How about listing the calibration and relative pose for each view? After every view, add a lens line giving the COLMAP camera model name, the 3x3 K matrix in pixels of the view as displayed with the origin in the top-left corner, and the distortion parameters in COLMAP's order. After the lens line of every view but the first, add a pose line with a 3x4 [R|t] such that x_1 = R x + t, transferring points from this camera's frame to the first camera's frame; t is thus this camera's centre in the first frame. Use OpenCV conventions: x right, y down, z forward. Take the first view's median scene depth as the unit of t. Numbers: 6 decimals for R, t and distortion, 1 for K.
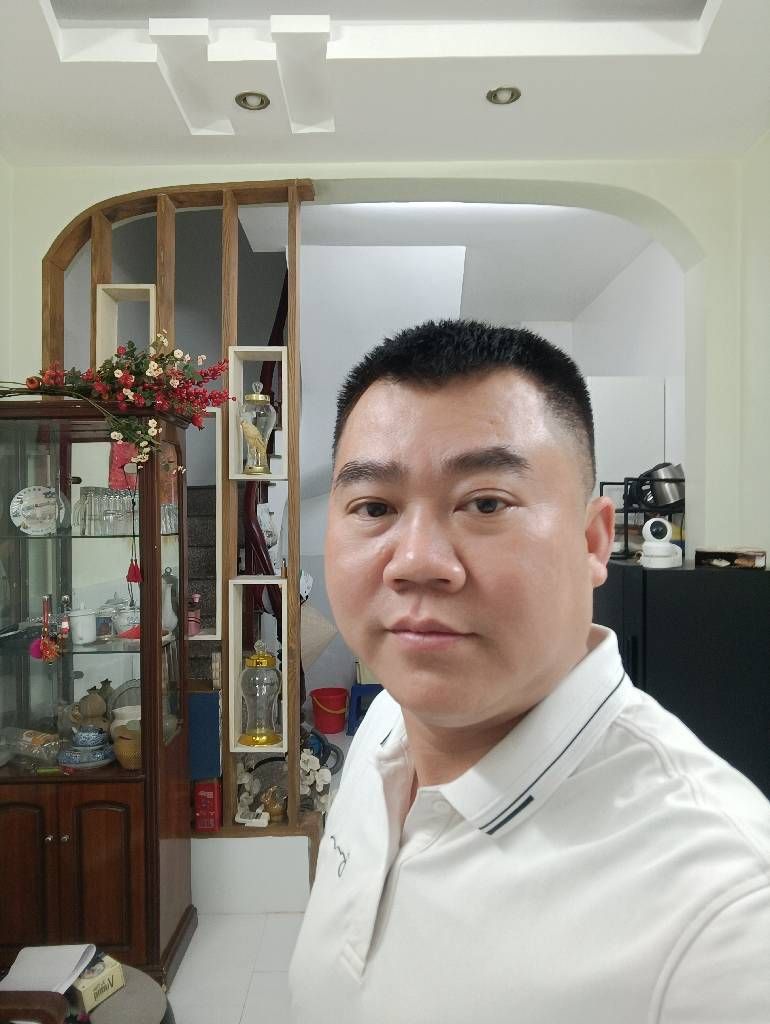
lens RADIAL K [[759.5, 0, 384.5], [0, 759.5, 520.7], [0, 0, 1]] dist [0.004798, 0.001980]
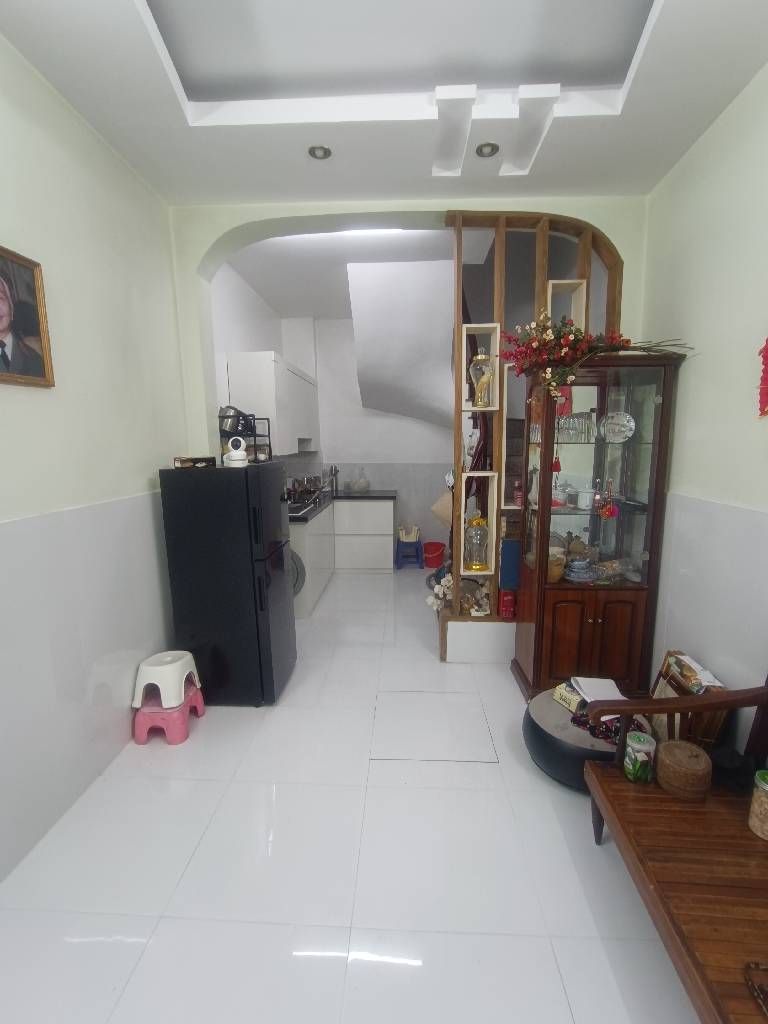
lens RADIAL K [[463.5, 0, 384.0], [0, 463.5, 512.0], [0, 0, 1]] dist [-0.006047, -0.000107]
pose [[0.999890, 0.000809, -0.014832, -0.350167], [0.001533, 0.987567, 0.157194, 0.003758], [0.014775, -0.157199, 0.987456, 0.000109]]
